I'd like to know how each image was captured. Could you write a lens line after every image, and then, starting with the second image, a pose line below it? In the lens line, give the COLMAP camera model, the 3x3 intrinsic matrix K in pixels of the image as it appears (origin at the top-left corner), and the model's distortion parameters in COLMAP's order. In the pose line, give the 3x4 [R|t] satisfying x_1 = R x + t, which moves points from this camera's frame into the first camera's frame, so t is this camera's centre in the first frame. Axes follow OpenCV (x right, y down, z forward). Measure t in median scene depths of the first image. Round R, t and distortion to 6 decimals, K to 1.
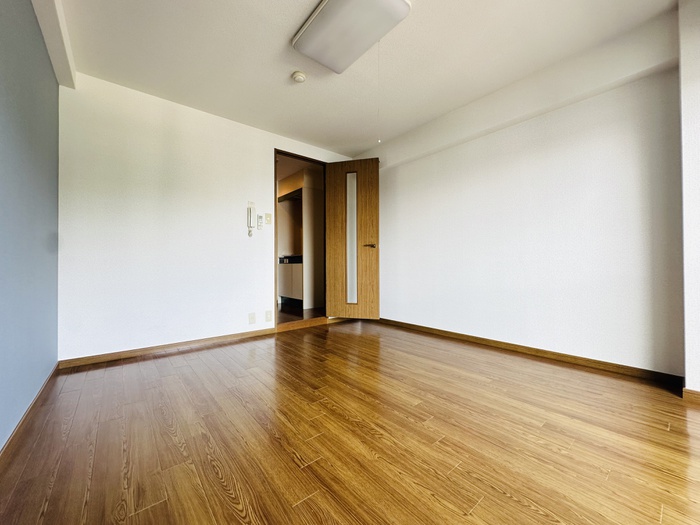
lens RADIAL K [[278.4, 0, 350.0], [0, 278.4, 262.5], [0, 0, 1]] dist [-0.000533, 0.000071]
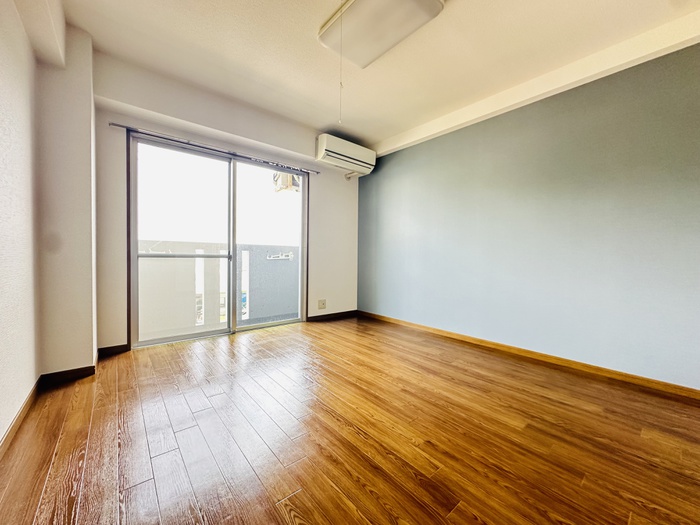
lens RADIAL K [[278.4, 0, 350.0], [0, 278.4, 262.5], [0, 0, 1]] dist [-0.000533, 0.000071]
pose [[-0.999939, -0.005309, -0.009641, 0.095184], [-0.005386, 0.999954, 0.007900, -0.018088], [0.009599, 0.007952, -0.999922, 2.194900]]
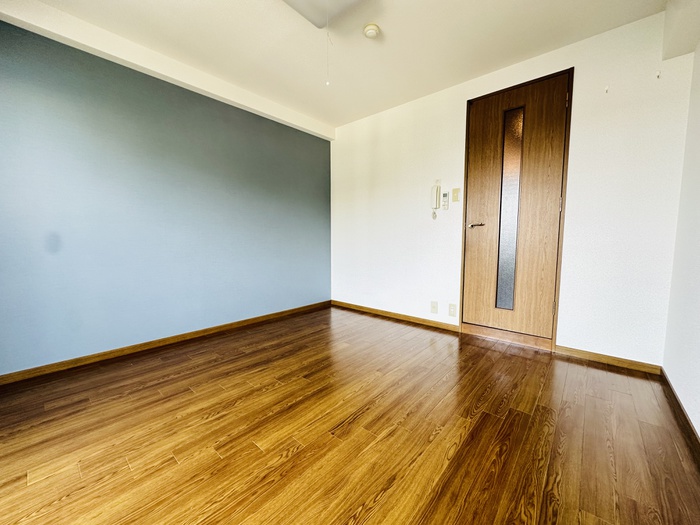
lens RADIAL K [[278.4, 0, 350.0], [0, 278.4, 262.5], [0, 0, 1]] dist [-0.000533, 0.000071]
pose [[0.161438, 0.091349, -0.982646, 0.975978], [0.009271, 0.995522, 0.094069, -0.075748], [0.986839, -0.024297, 0.159868, 1.107236]]
